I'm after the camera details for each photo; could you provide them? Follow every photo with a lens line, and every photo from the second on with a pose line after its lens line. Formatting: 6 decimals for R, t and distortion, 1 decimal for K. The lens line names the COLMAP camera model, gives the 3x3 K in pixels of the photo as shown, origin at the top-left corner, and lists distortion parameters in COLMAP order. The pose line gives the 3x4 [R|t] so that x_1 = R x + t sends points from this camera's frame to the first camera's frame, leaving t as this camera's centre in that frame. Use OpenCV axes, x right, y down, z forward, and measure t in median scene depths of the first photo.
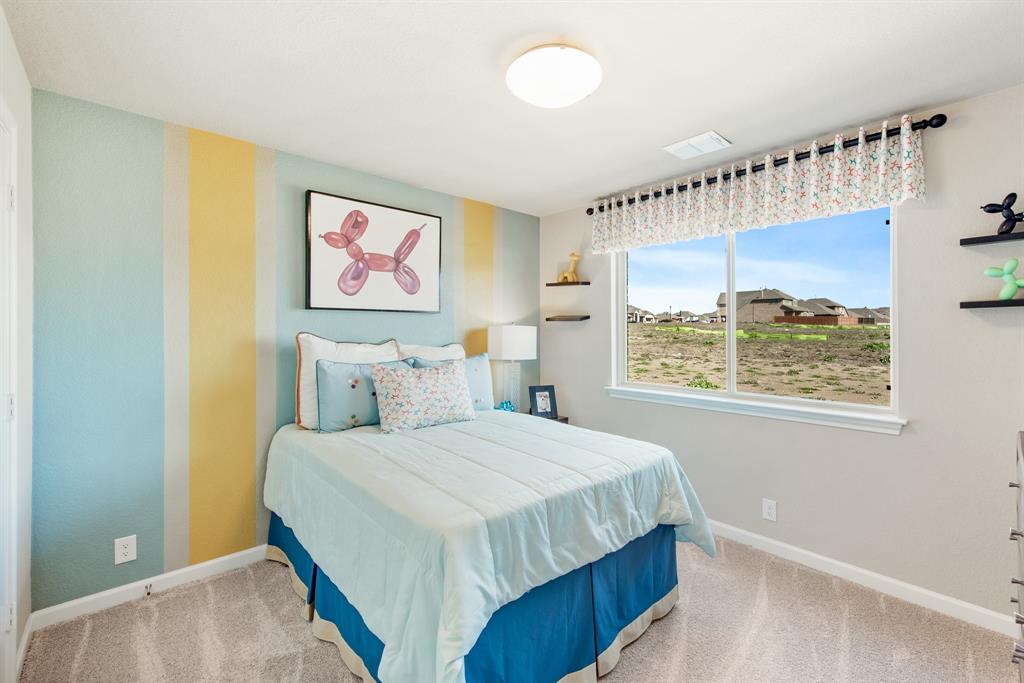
lens RADIAL K [[429.0, 0, 539.8], [0, 429.0, 328.5], [0, 0, 1]] dist [0.001510, -0.000212]
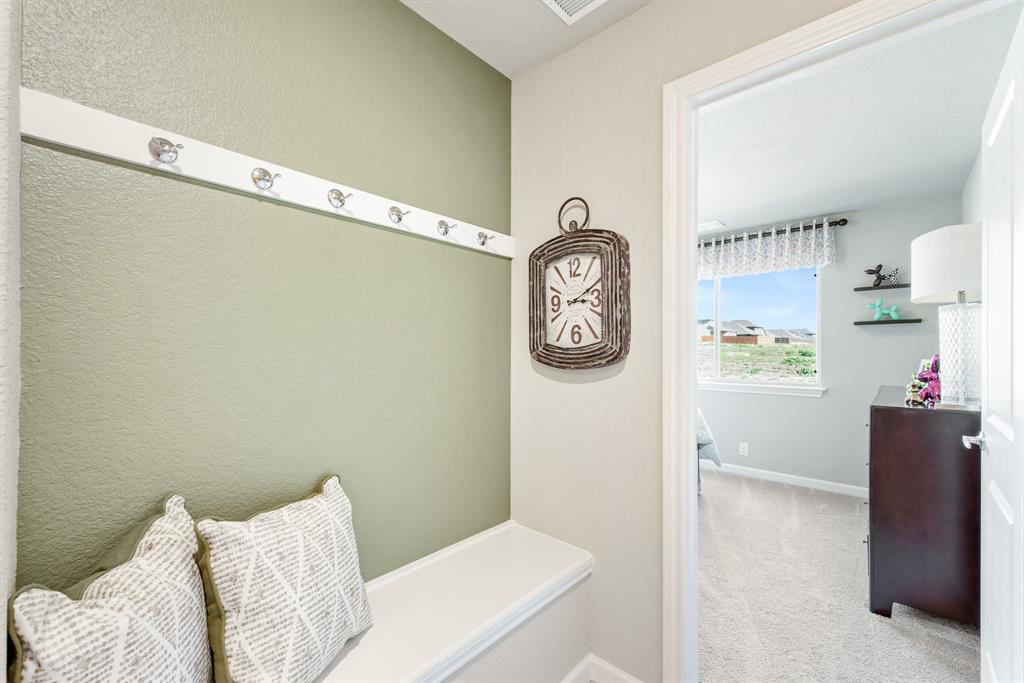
lens RADIAL K [[407.3, 0, 509.9], [0, 407.3, 344.4], [0, 0, 1]] dist [0.005697, -0.000703]
pose [[0.997984, 0.007214, 0.063050, -0.504956], [-0.007012, 0.999970, -0.003418, 0.042890], [-0.063073, 0.002969, 0.998004, -0.548511]]
